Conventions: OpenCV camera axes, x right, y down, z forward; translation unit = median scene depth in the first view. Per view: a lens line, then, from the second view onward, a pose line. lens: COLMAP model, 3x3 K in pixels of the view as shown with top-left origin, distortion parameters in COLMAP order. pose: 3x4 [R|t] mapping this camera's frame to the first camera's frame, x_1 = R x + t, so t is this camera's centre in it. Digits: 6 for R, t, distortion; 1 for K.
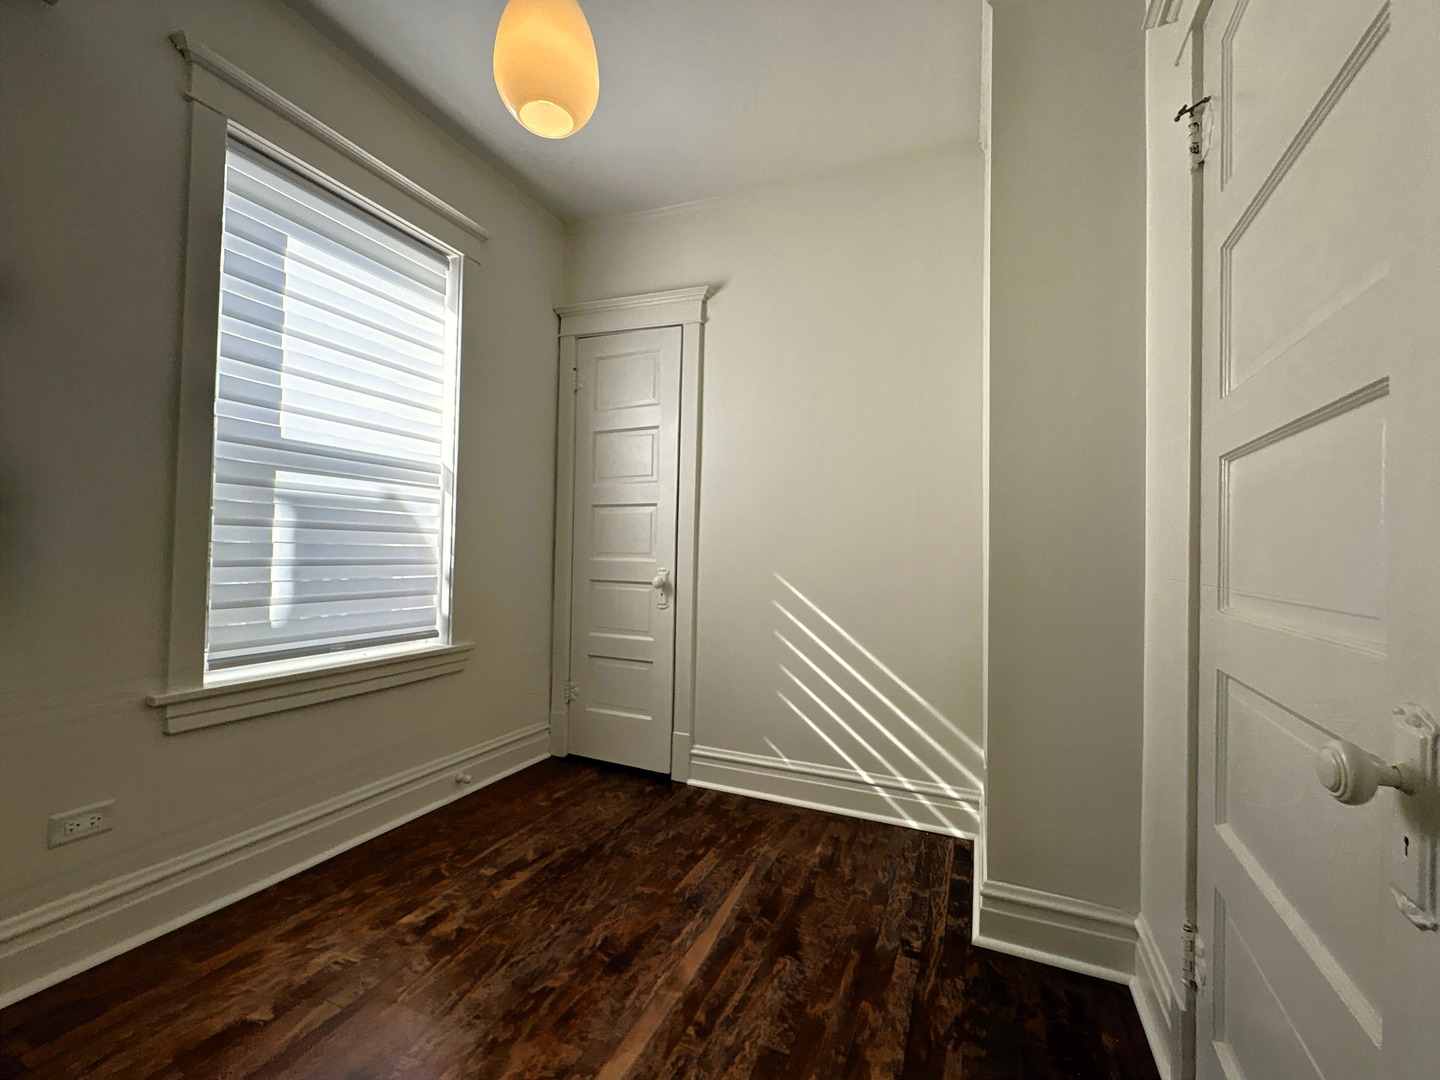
lens RADIAL K [[608.8, 0, 721.7], [0, 608.8, 540.4], [0, 0, 1]] dist [-0.003403, -0.000523]
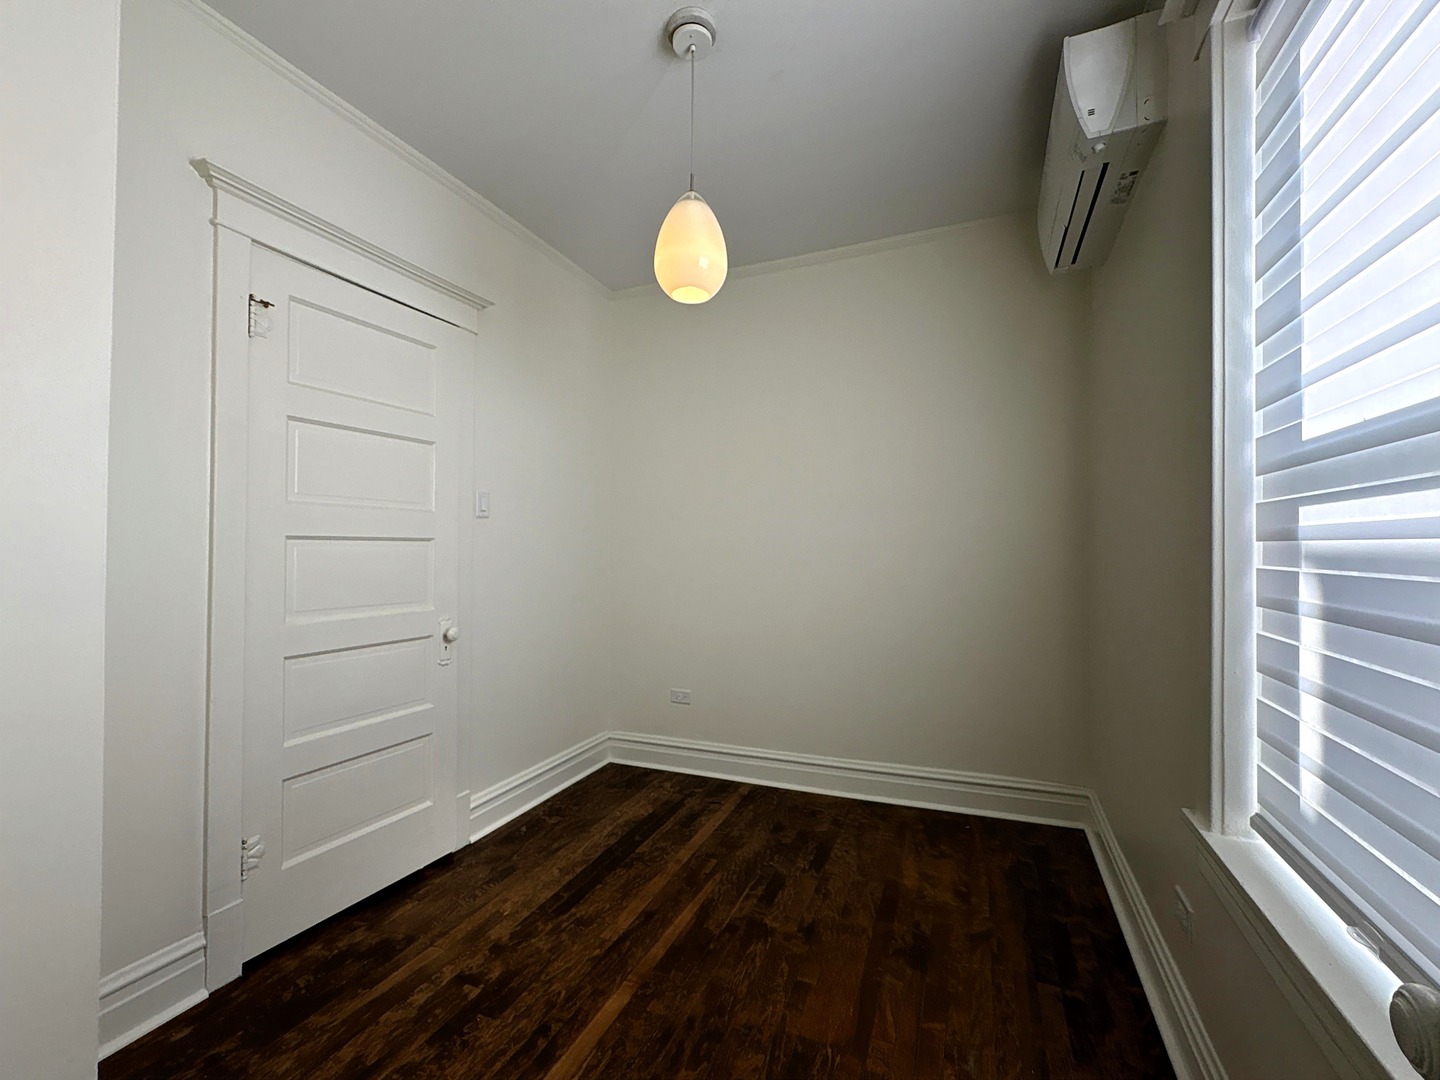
lens RADIAL K [[608.8, 0, 724.4], [0, 608.8, 543.8], [0, 0, 1]] dist [-0.003403, -0.000523]
pose [[-0.999580, -0.027926, -0.007794, -0.319190], [-0.027703, 0.999243, -0.027320, -0.075891], [0.008551, -0.027093, -0.999596, 2.062066]]
